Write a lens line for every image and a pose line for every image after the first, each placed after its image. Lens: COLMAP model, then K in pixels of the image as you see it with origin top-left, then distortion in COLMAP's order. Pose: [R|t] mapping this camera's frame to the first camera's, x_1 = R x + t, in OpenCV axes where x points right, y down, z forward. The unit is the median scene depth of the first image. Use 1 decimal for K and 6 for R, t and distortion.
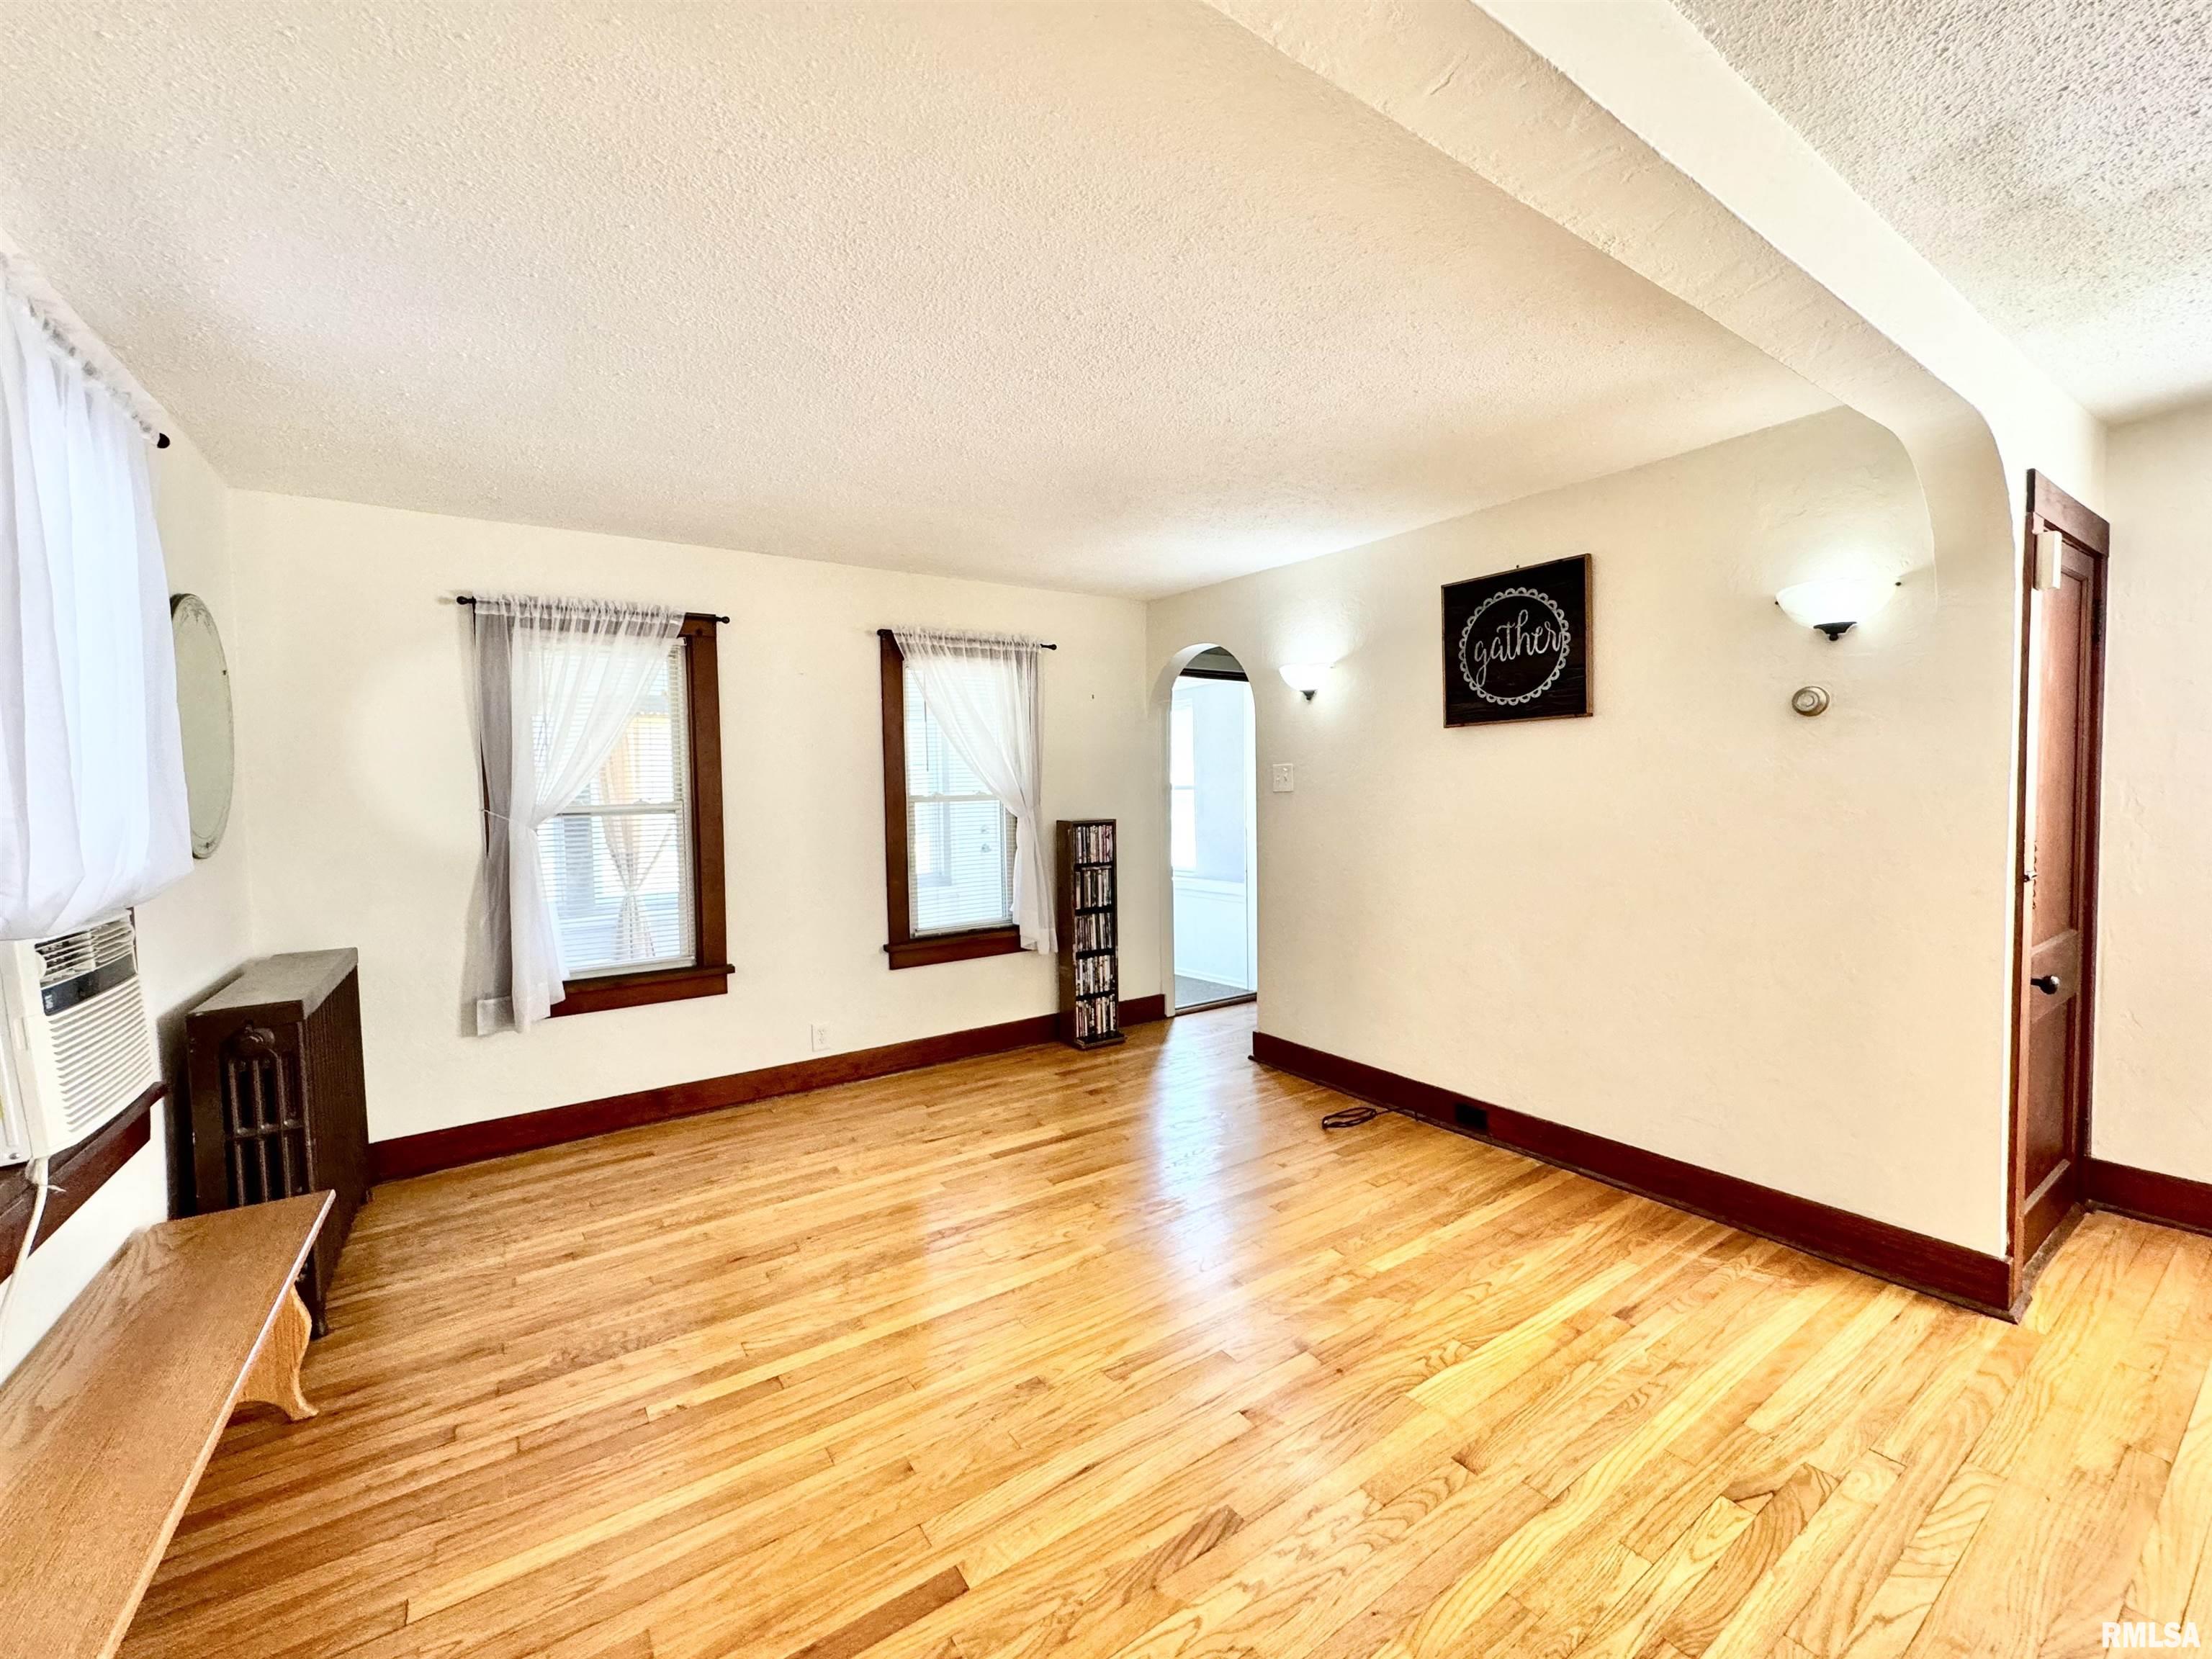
lens RADIAL K [[887.0, 0, 1107.0], [0, 887.0, 833.9], [0, 0, 1]] dist [0.002340, 0.000486]
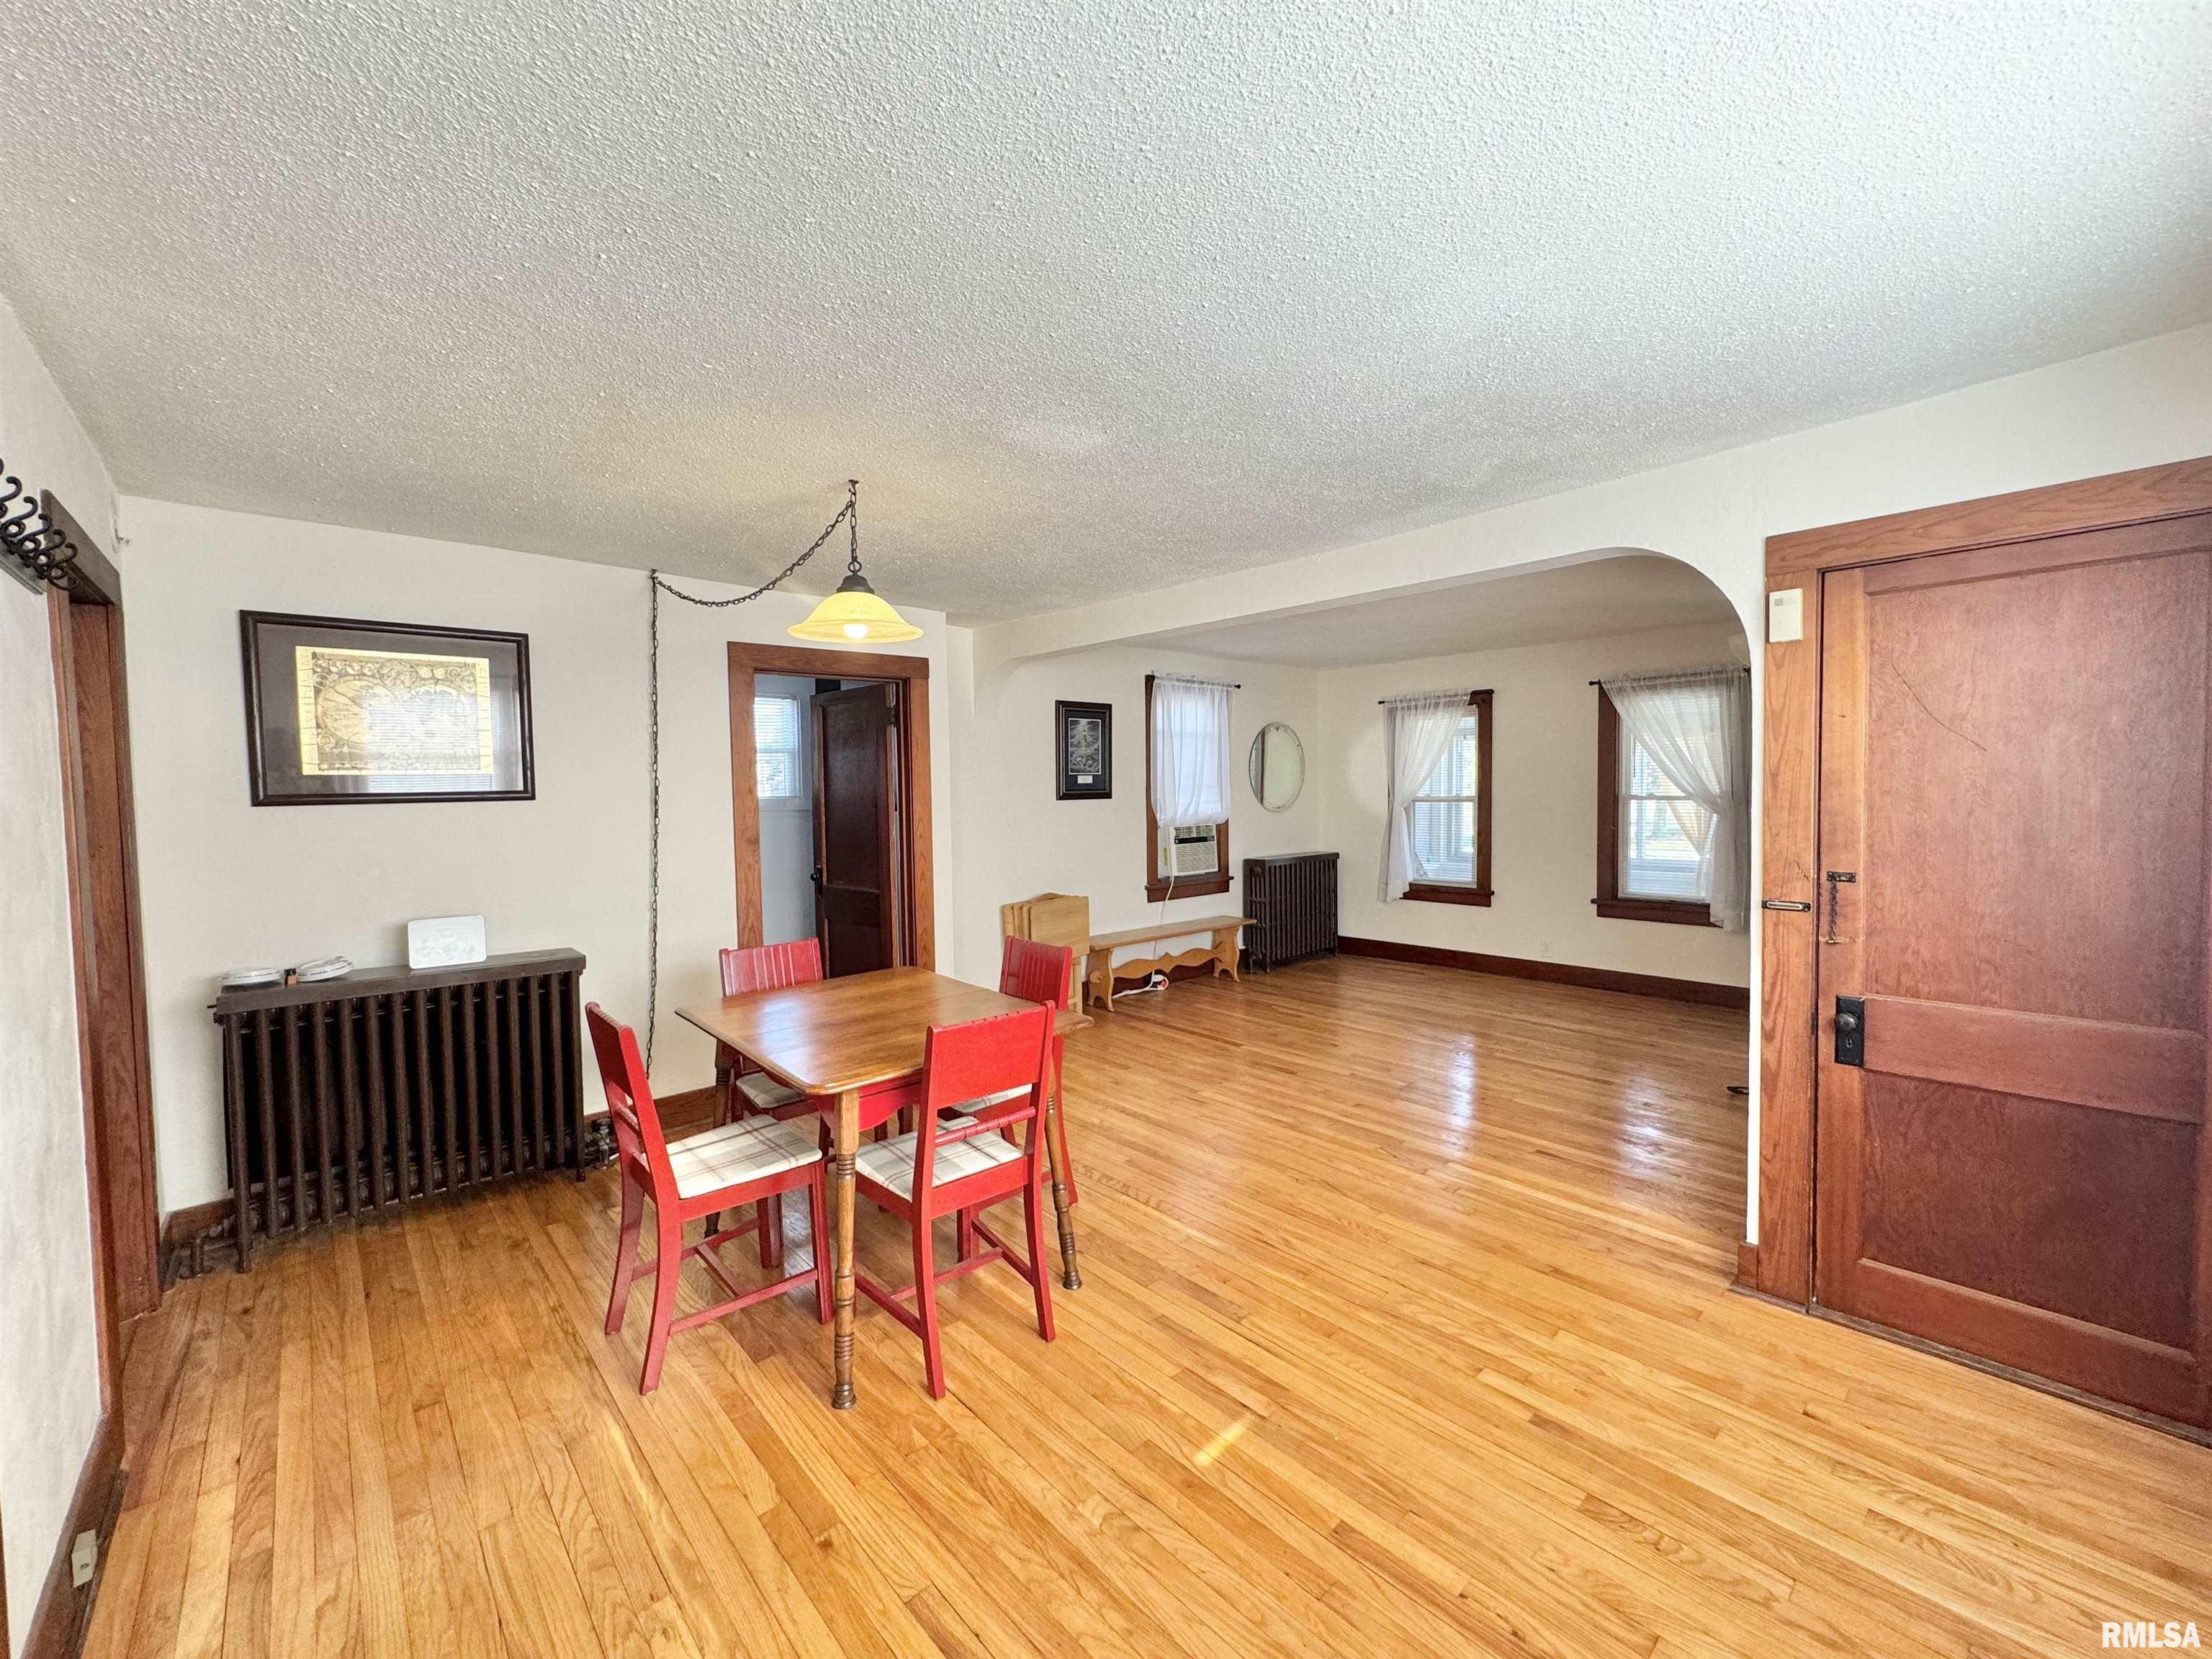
lens RADIAL K [[887.0, 0, 1099.5], [0, 887.0, 820.7], [0, 0, 1]] dist [0.002340, 0.000486]
pose [[0.134162, 0.056406, -0.989353, 1.394036], [-0.041410, 0.997826, 0.051274, -0.053531], [0.990094, 0.034090, 0.136206, 0.013373]]
